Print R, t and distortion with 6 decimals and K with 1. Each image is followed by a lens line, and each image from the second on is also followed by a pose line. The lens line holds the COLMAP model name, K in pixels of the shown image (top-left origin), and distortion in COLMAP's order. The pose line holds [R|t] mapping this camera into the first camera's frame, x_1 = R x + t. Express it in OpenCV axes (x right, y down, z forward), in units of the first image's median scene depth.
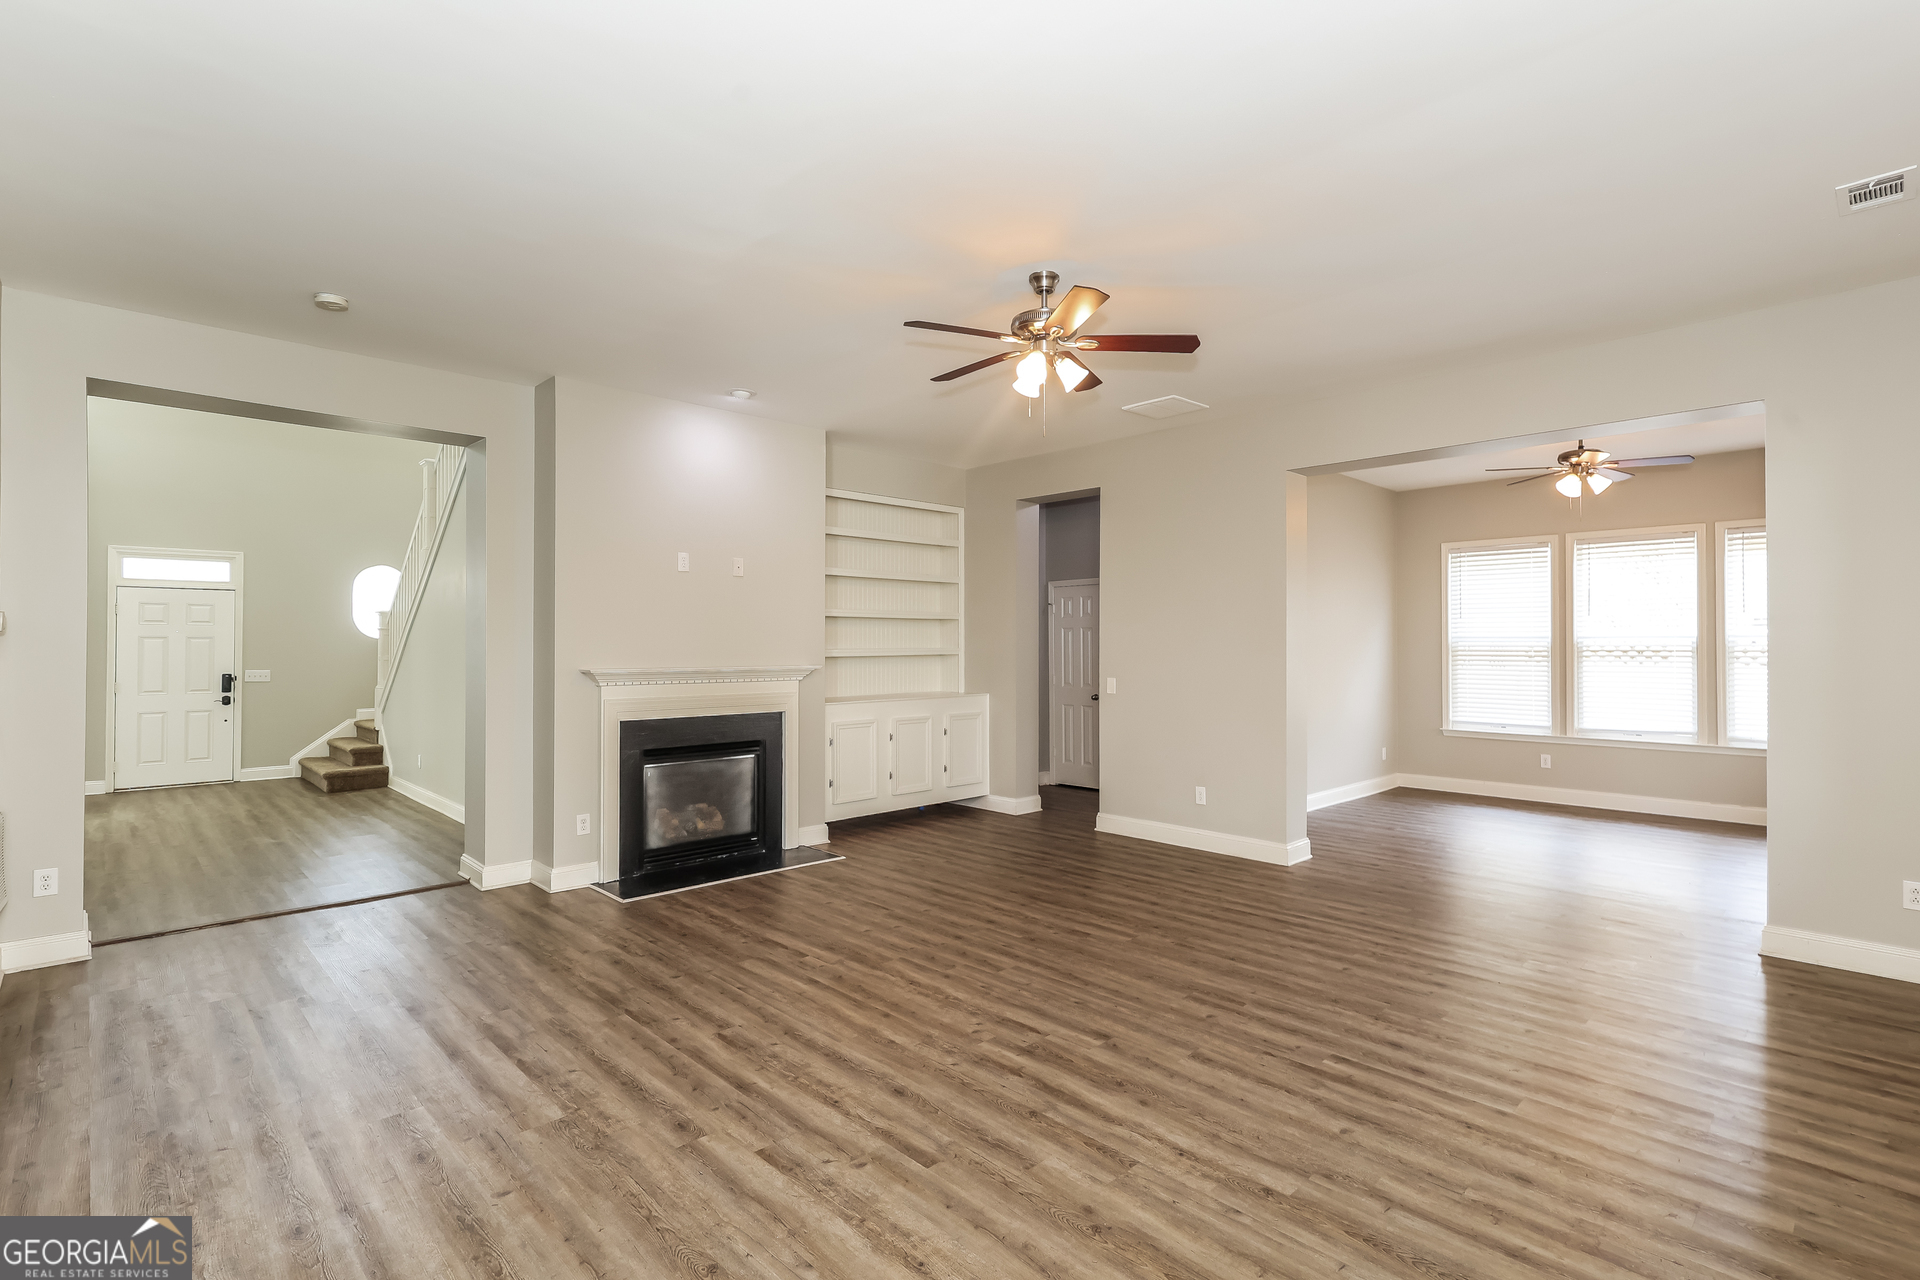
lens RADIAL K [[894.9, 0, 970.2], [0, 894.9, 644.6], [0, 0, 1]] dist [-0.000430, 0.003676]
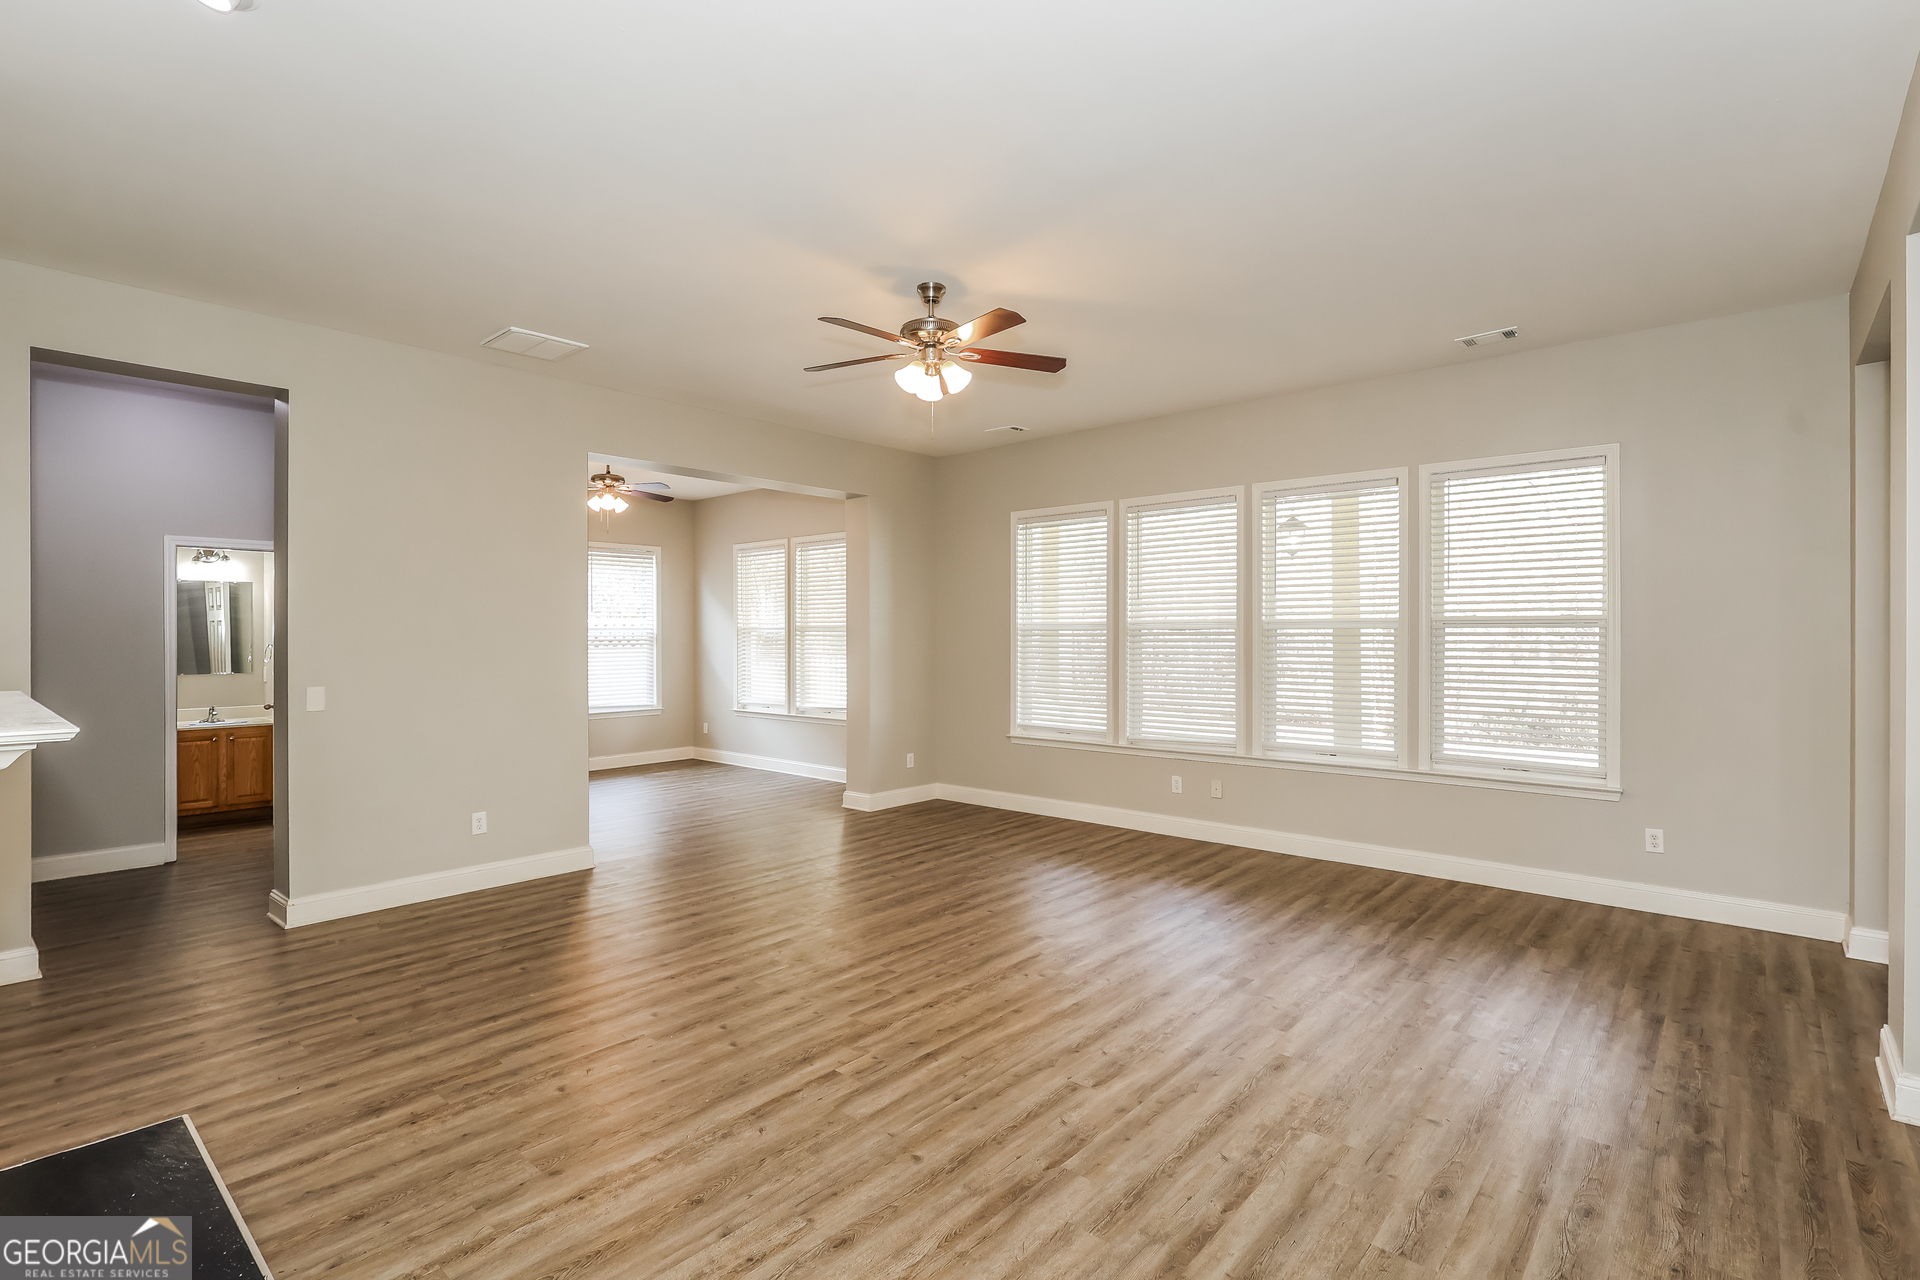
lens RADIAL K [[894.9, 0, 954.0], [0, 894.9, 641.1], [0, 0, 1]] dist [-0.000430, 0.003676]
pose [[-0.064085, -0.006934, 0.997920, -1.058130], [0.000660, 0.999975, 0.006990, -0.009970], [-0.997944, 0.001107, -0.064079, 1.097720]]
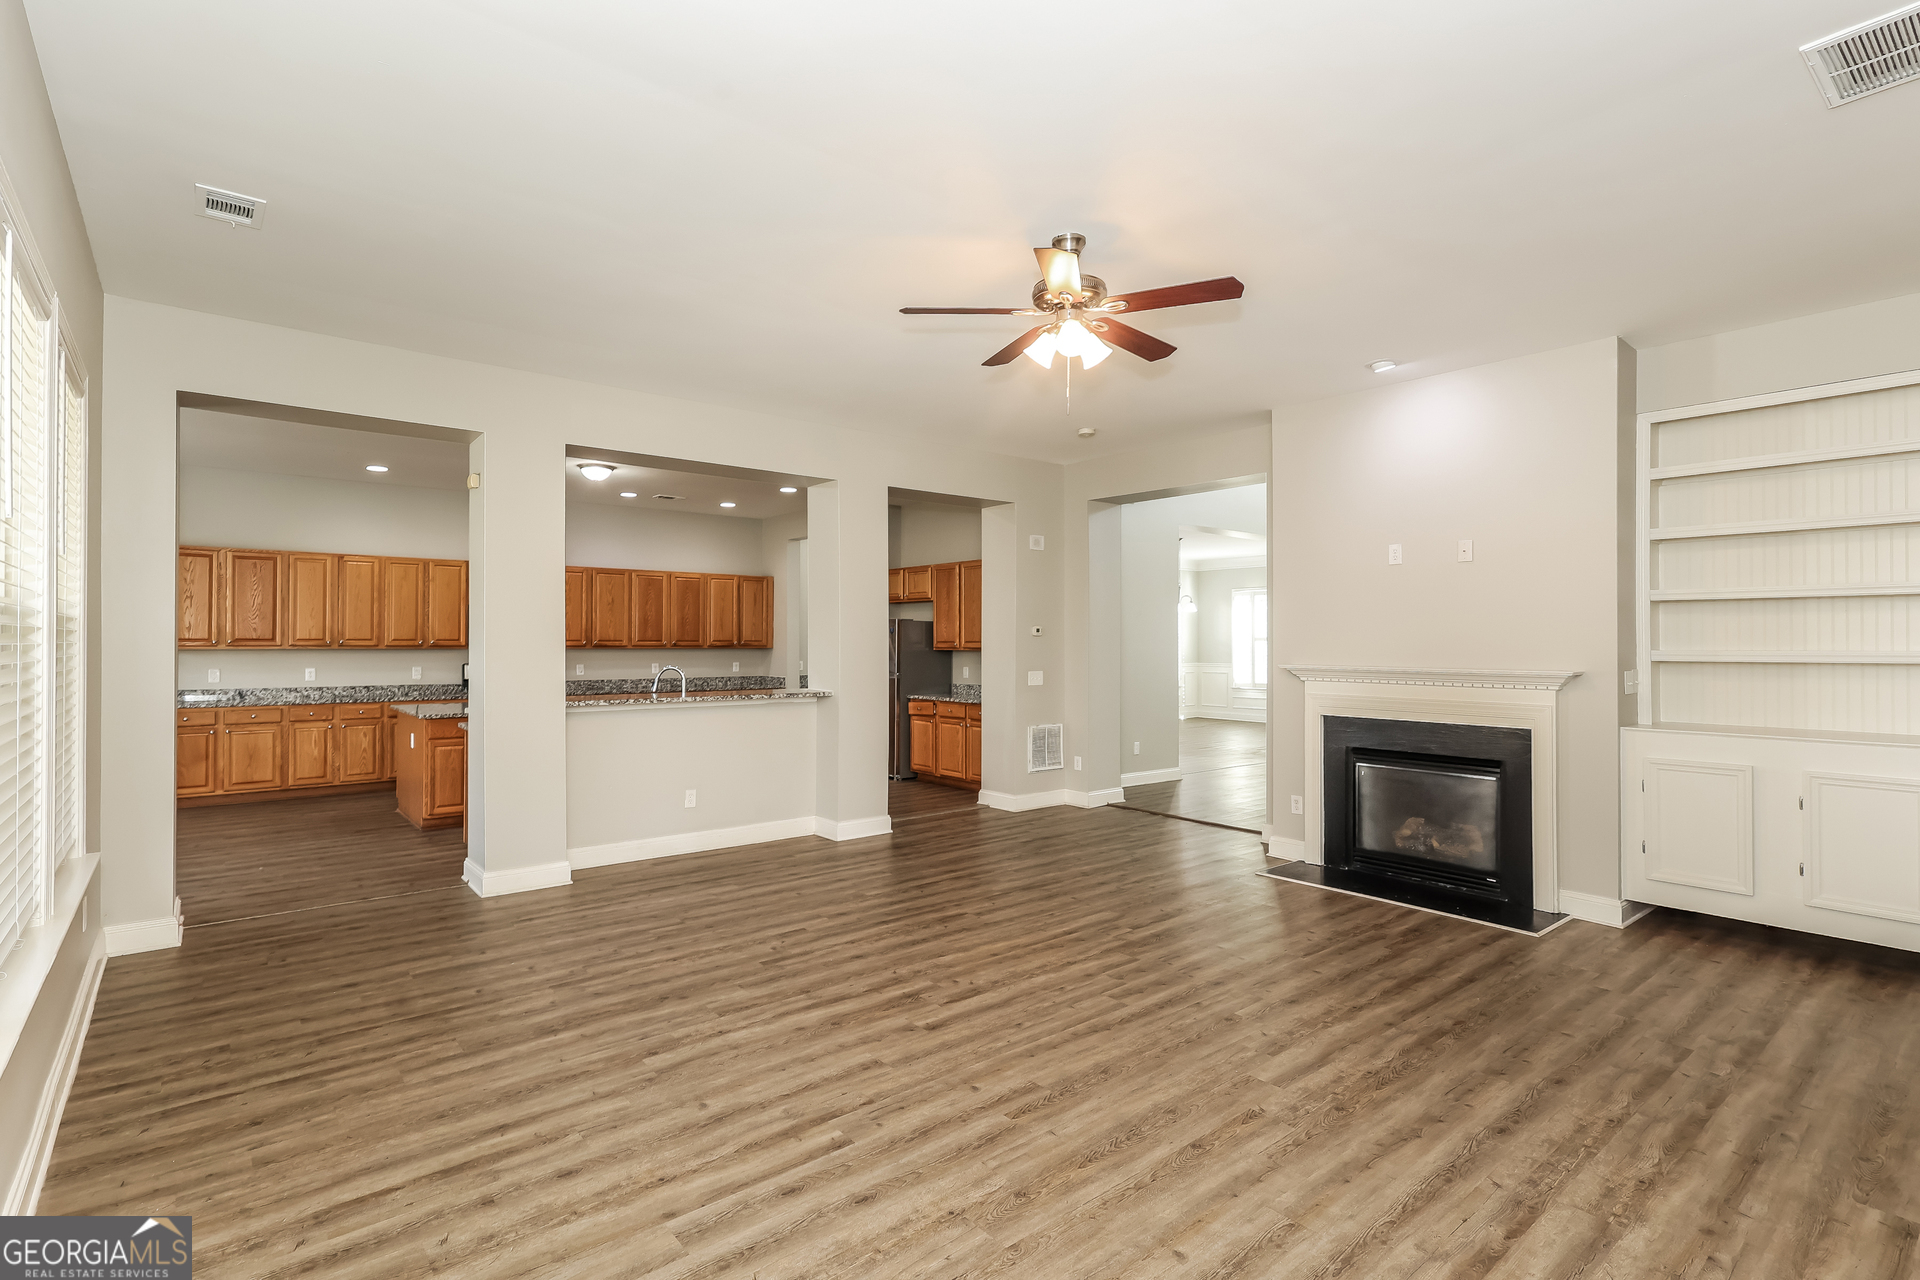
lens RADIAL K [[894.9, 0, 965.7], [0, 894.9, 633.9], [0, 0, 1]] dist [-0.000430, 0.003676]
pose [[-0.063853, -0.010324, -0.997906, 1.057950], [-0.000307, 0.999947, -0.010326, 0.002428], [0.997959, -0.000353, -0.063853, 1.002996]]
